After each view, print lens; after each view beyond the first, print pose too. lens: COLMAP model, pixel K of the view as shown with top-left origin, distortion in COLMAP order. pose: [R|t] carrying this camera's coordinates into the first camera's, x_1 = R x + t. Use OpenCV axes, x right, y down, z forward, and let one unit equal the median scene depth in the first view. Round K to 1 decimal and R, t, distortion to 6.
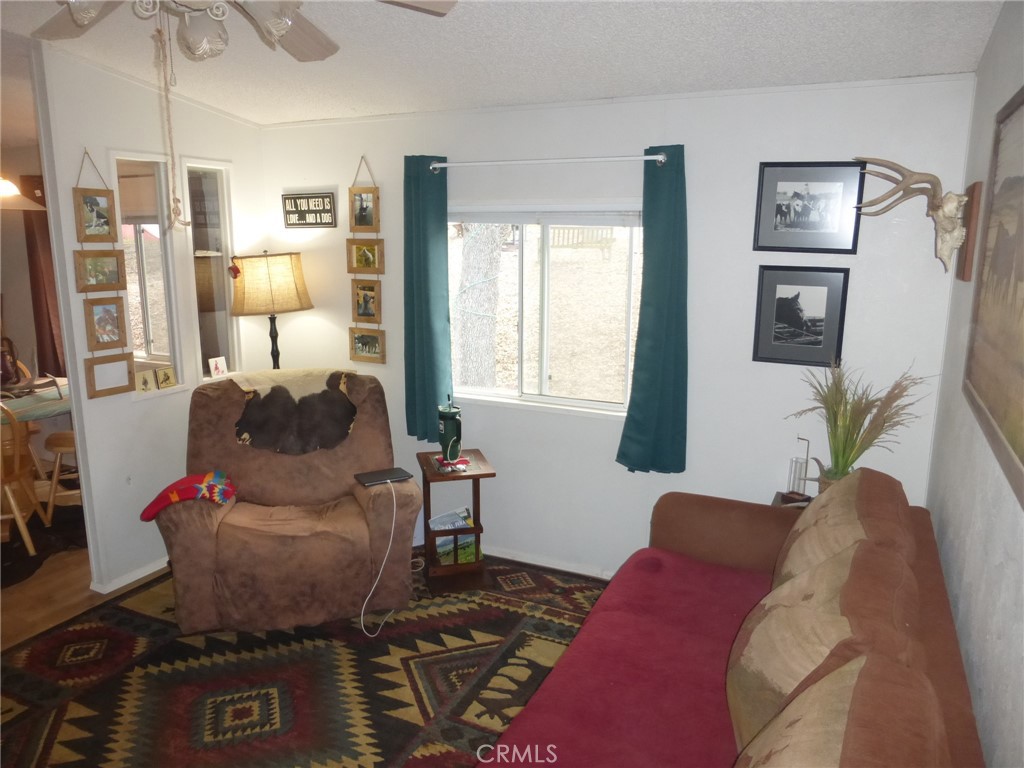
lens RADIAL K [[736.4, 0, 512.4], [0, 736.4, 386.4], [0, 0, 1]] dist [-0.013847, 0.001360]
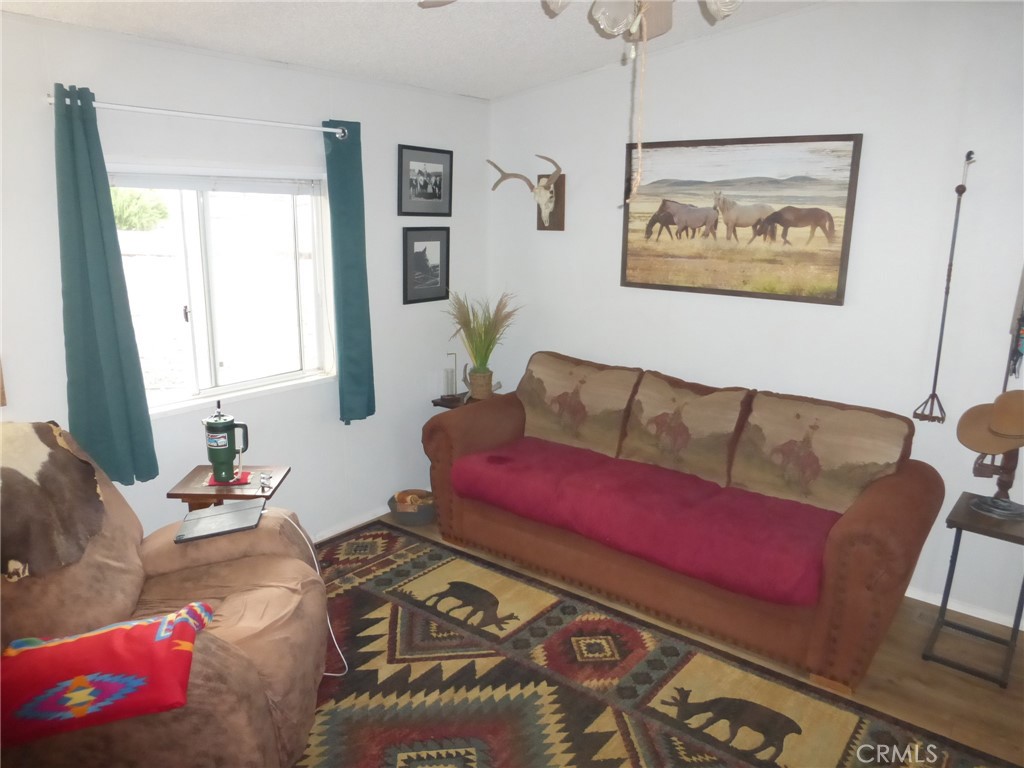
lens RADIAL K [[736.4, 0, 511.3], [0, 736.4, 381.5], [0, 0, 1]] dist [-0.013847, 0.001360]
pose [[0.226261, -0.230884, 0.946308, -0.891309], [0.186113, 0.963851, 0.190665, -0.119587], [-0.956121, 0.132980, 0.261052, 0.545604]]
